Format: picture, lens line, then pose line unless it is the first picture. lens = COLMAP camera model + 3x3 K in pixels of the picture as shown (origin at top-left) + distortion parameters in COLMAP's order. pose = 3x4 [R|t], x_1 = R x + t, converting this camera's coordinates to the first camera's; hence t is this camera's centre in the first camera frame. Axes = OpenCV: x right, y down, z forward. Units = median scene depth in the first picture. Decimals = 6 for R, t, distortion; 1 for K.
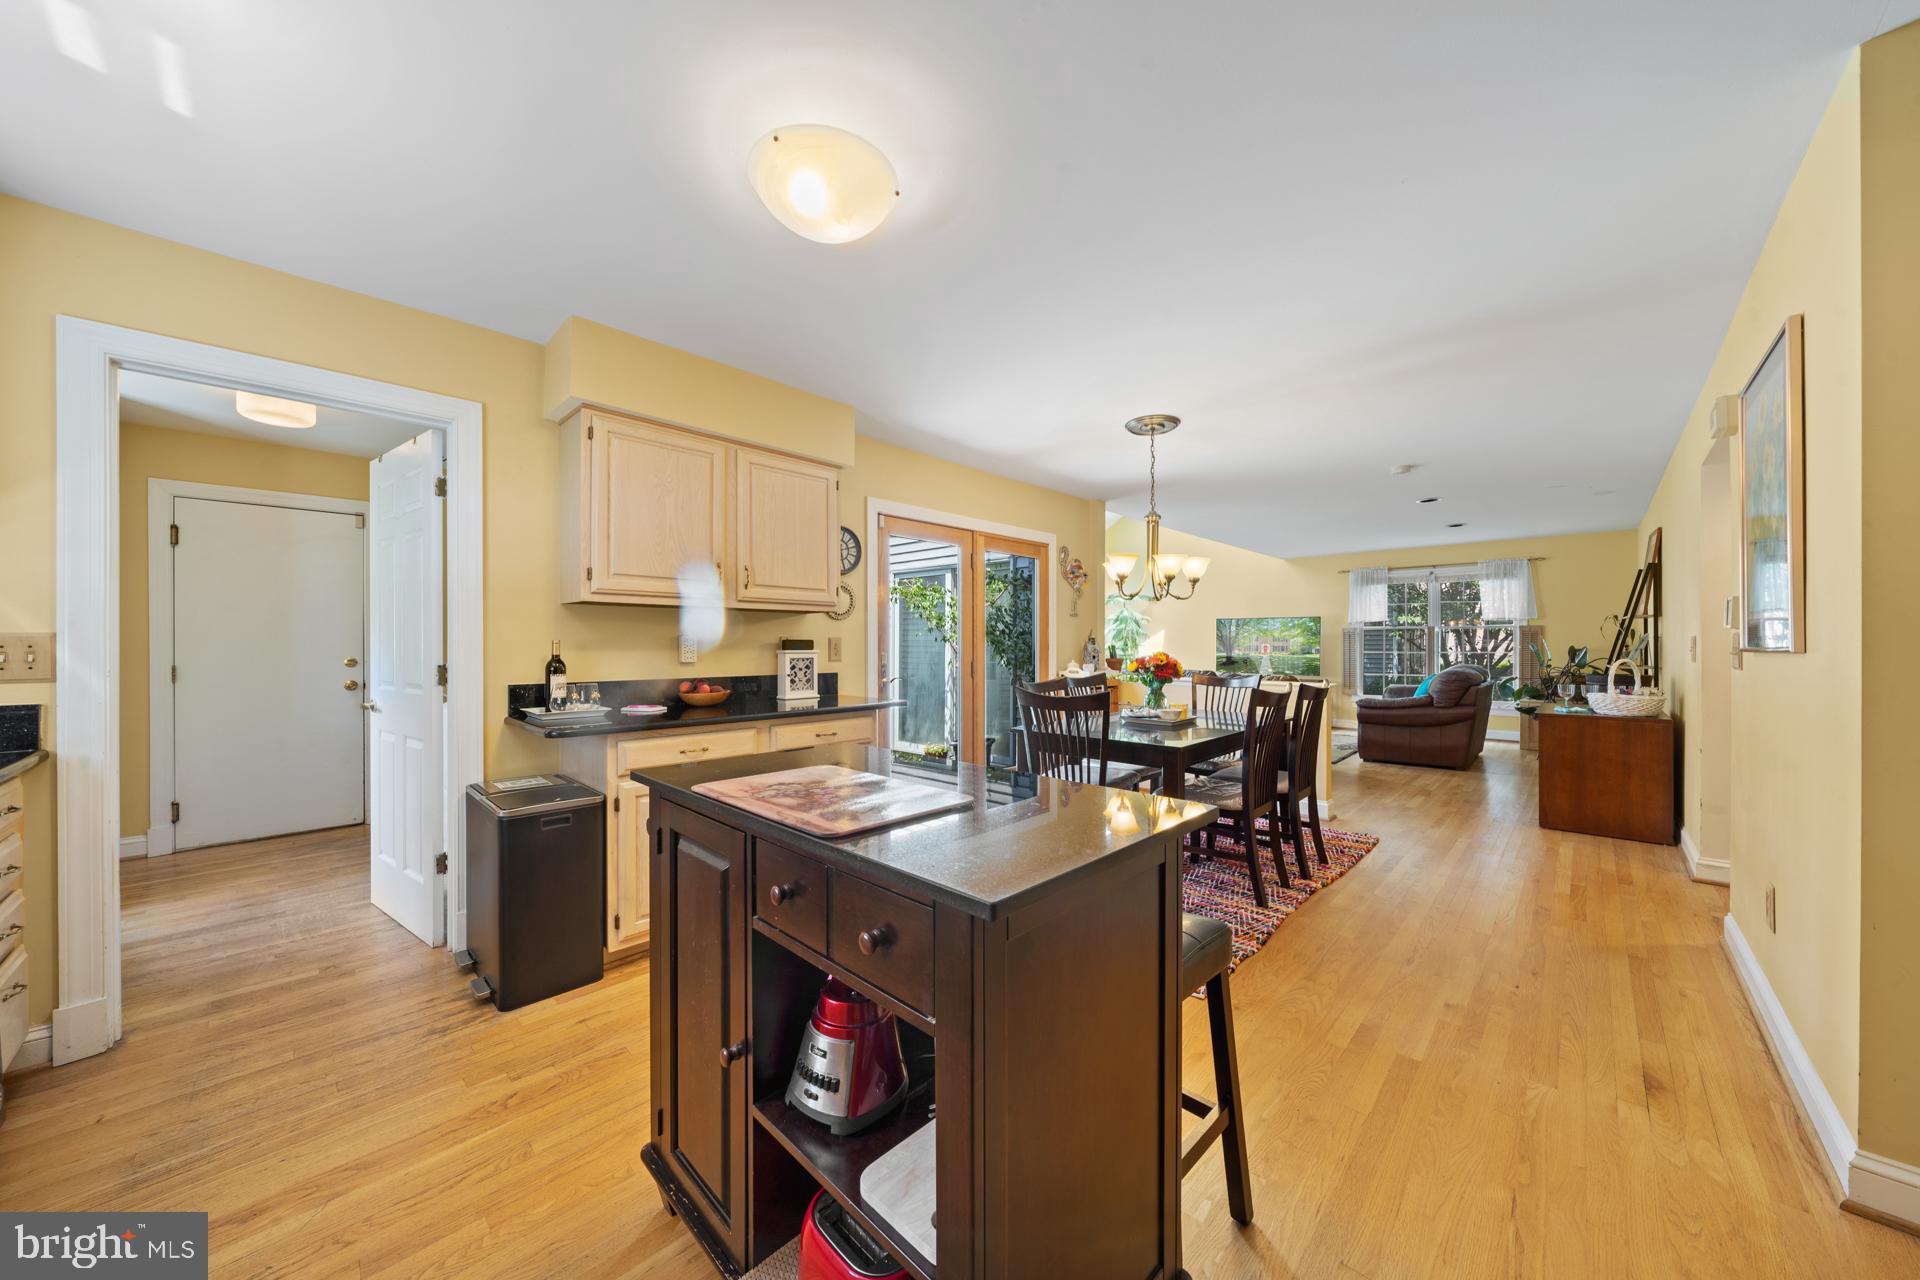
lens RADIAL K [[654.3, 0, 960.2], [0, 654.3, 645.9], [0, 0, 1]] dist [-0.012351, 0.000082]
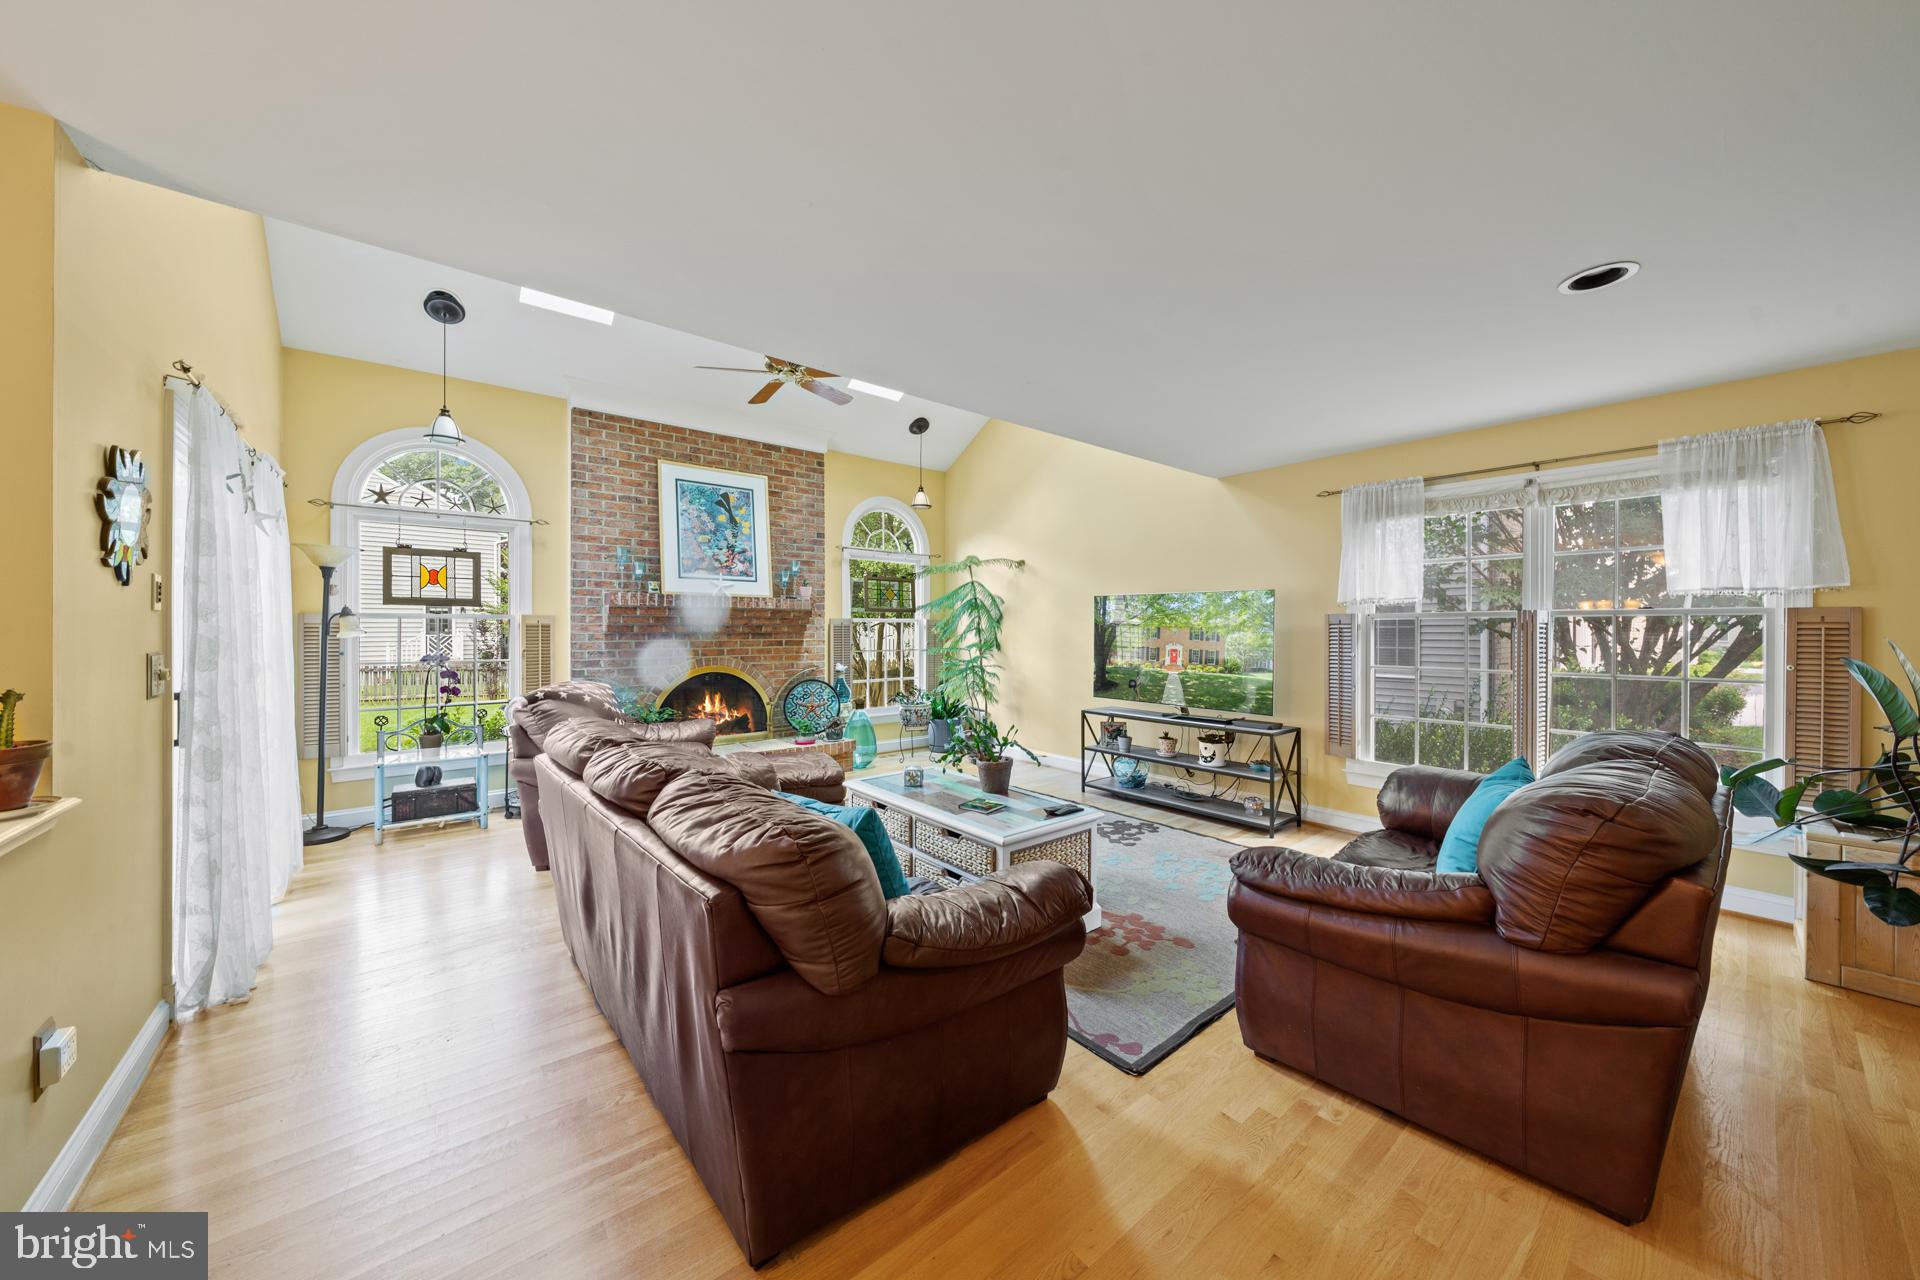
lens RADIAL K [[660.1, 0, 959.0], [0, 660.1, 632.4], [0, 0, 1]] dist [-0.006963, -0.000158]
pose [[0.993433, 0.003482, -0.114364, 0.755697], [-0.003190, 0.999991, 0.002744, -0.029024], [0.114372, -0.002361, 0.993435, 0.995778]]
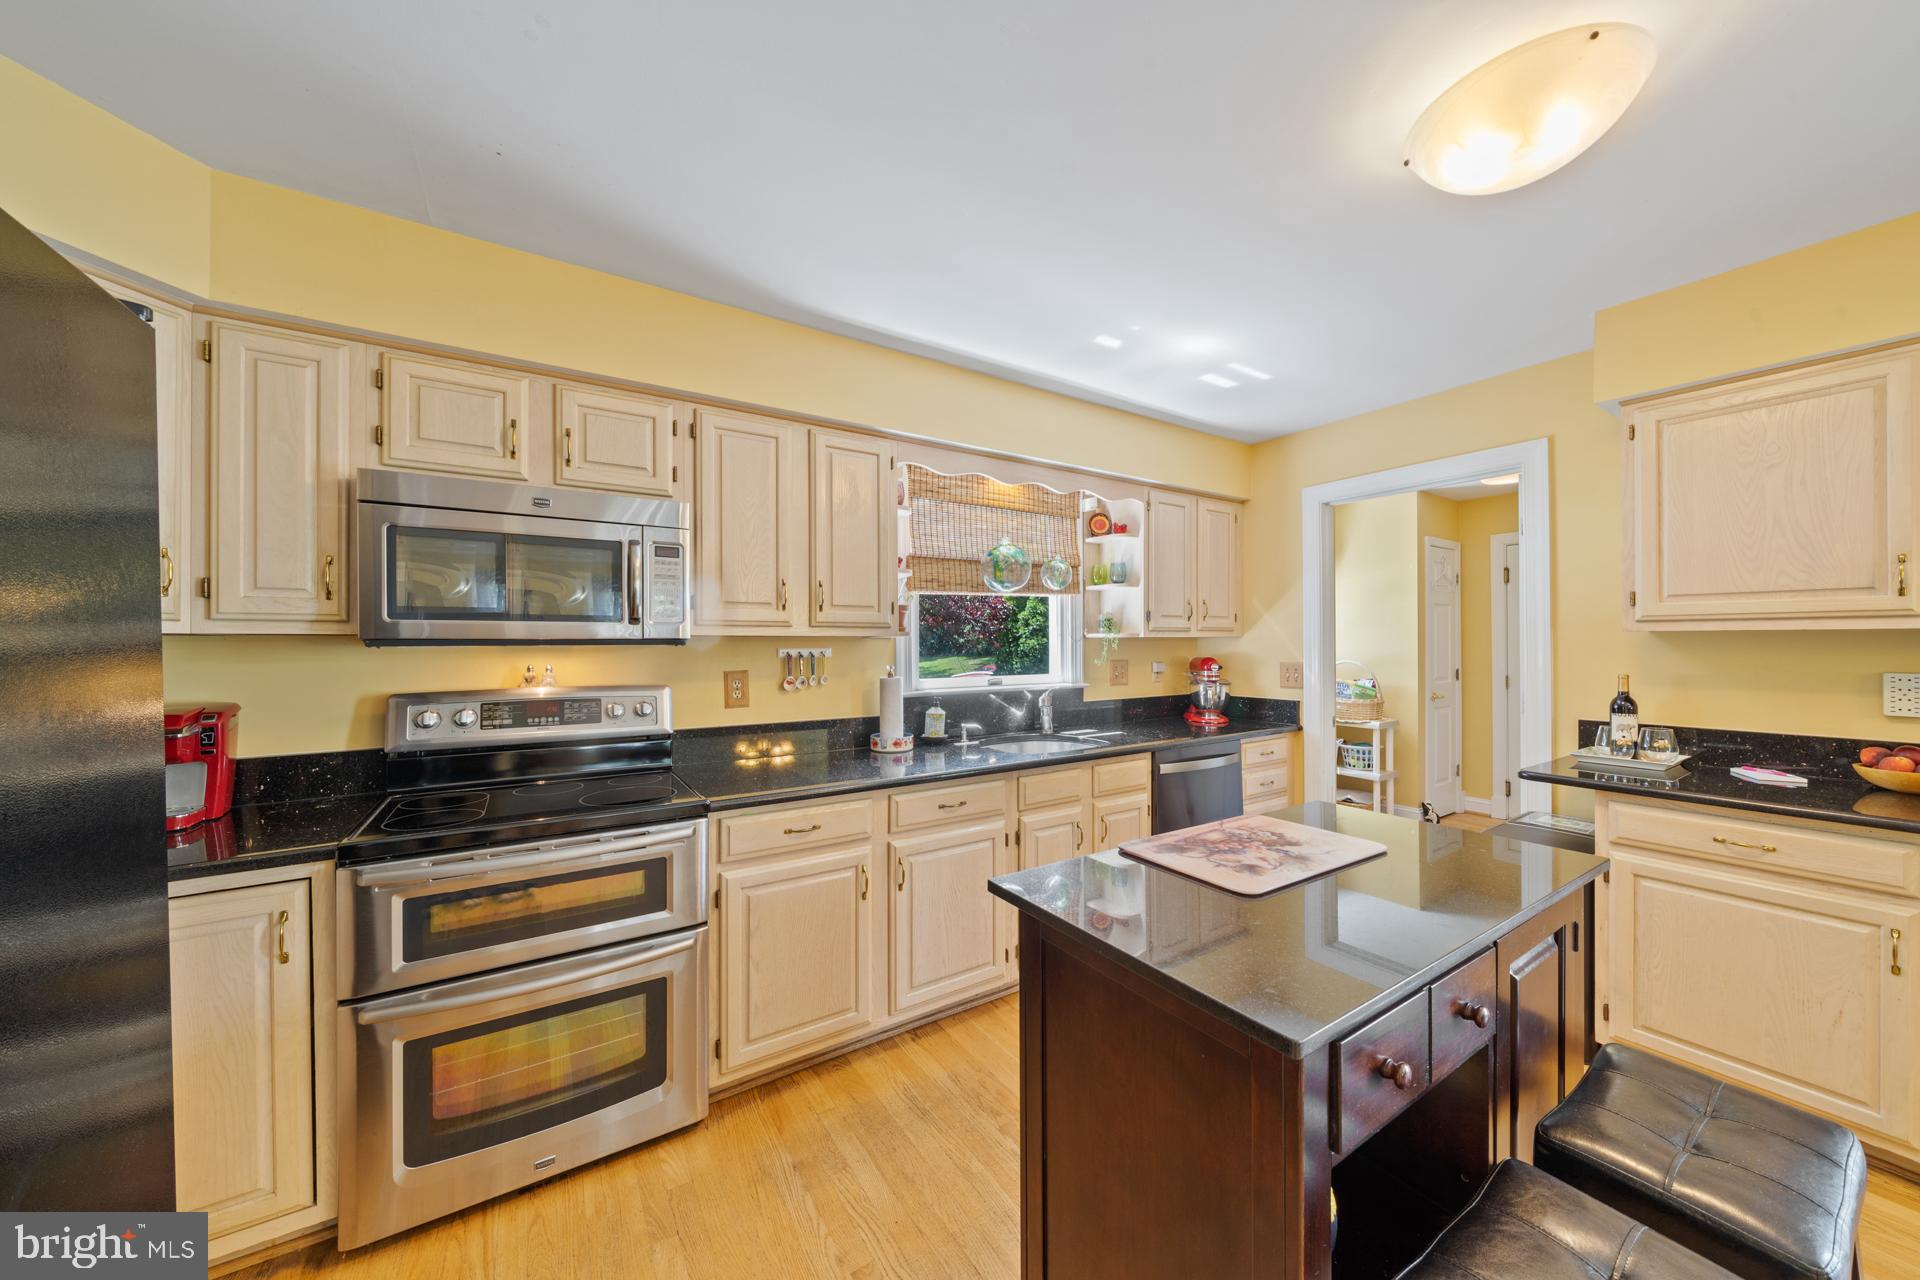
lens RADIAL K [[651.0, 0, 962.4], [0, 651.0, 643.5], [0, 0, 1]] dist [-0.007318, -0.000034]
pose [[-0.233934, -0.000099, -0.972253, 0.254024], [0.002036, 0.999998, -0.000592, -0.030376], [0.972250, -0.002118, -0.233933, 0.195821]]
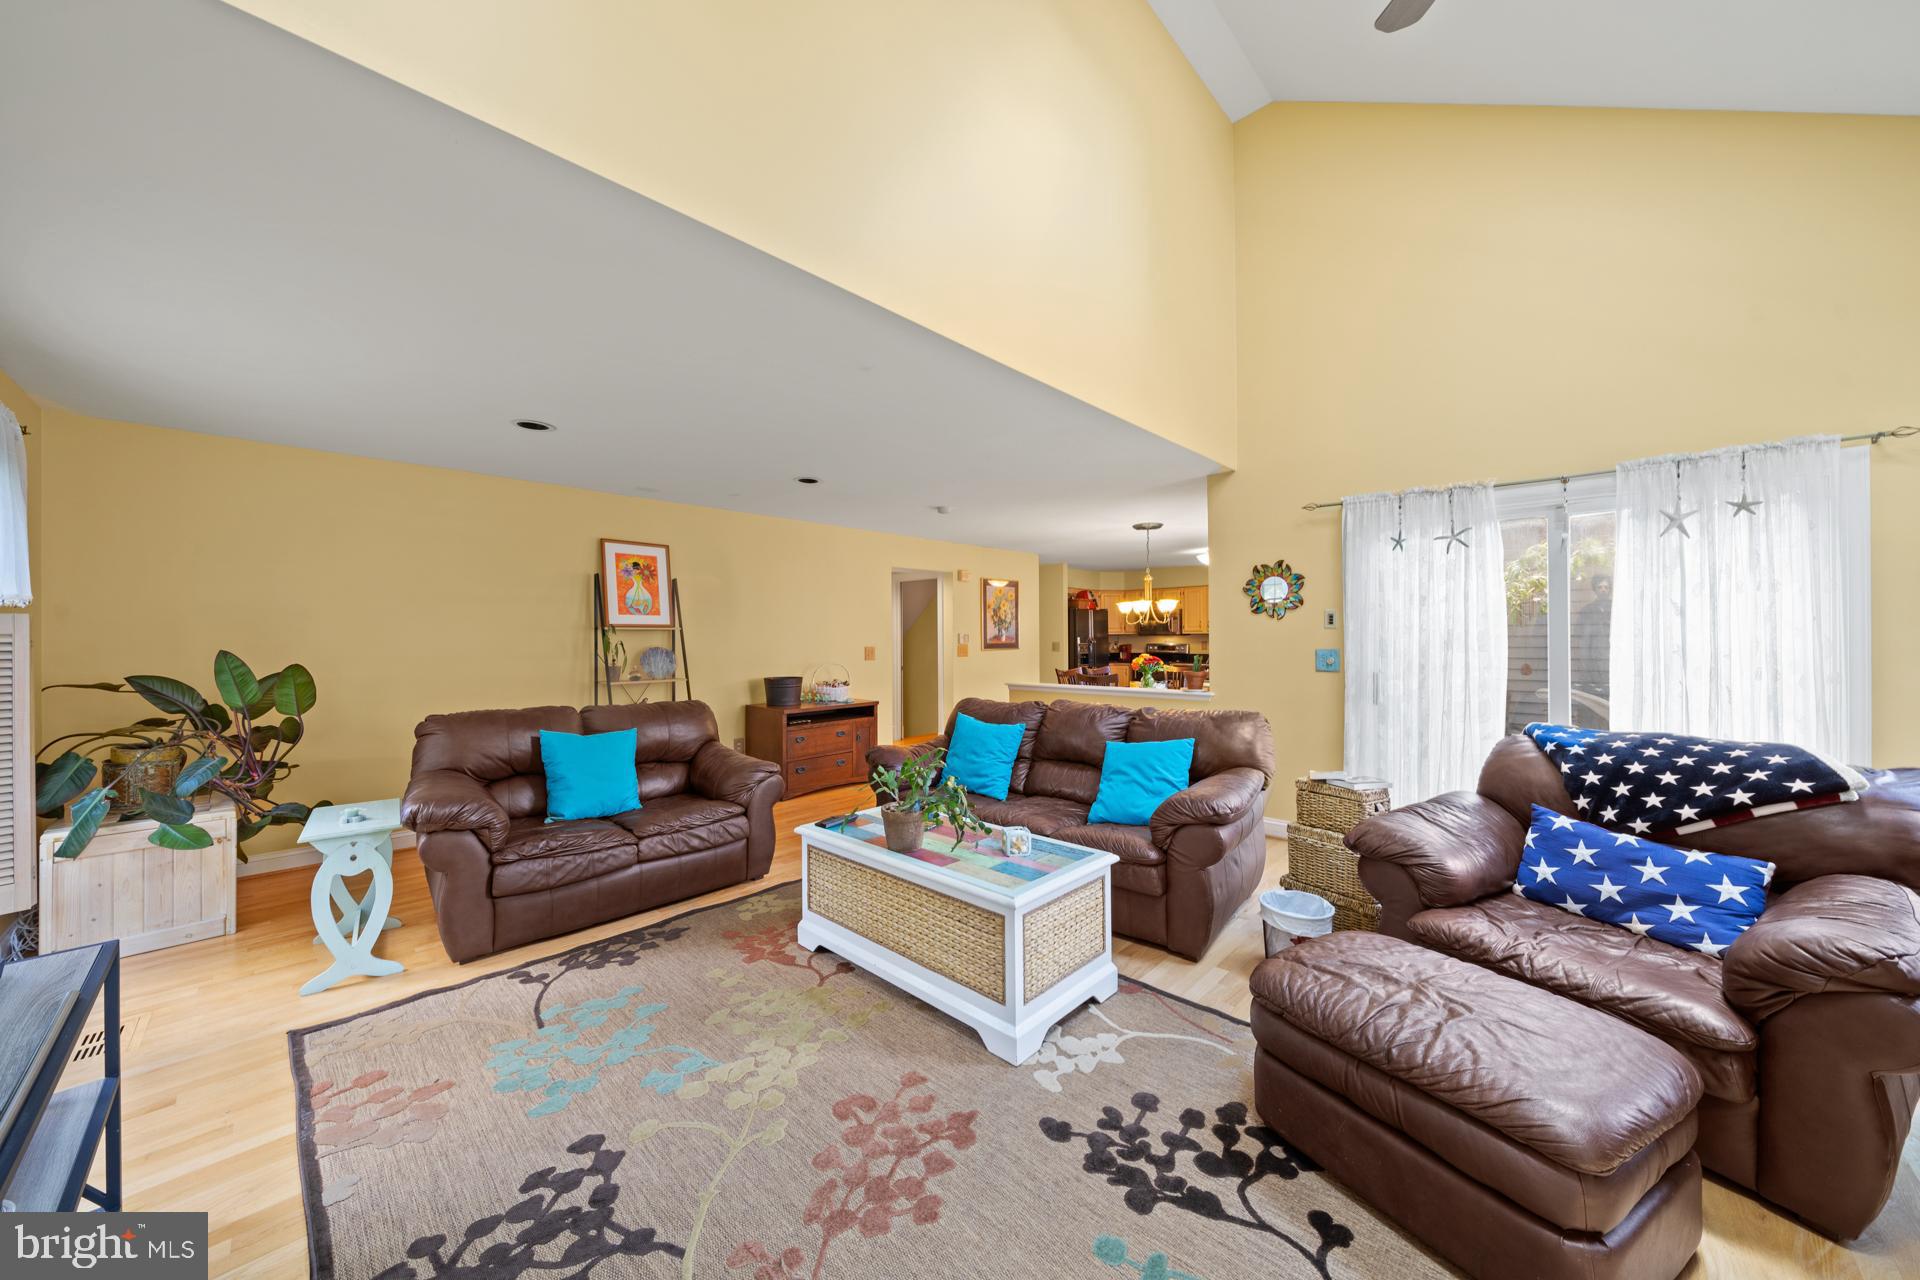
lens RADIAL K [[661.2, 0, 965.7], [0, 661.2, 628.9], [0, 0, 1]] dist [-0.007289, 0.000013]
pose [[-0.999878, 0.006042, -0.014385, 0.669685], [0.006195, 0.999924, -0.010623, -0.033935], [0.014319, -0.010711, -0.999840, 2.265839]]
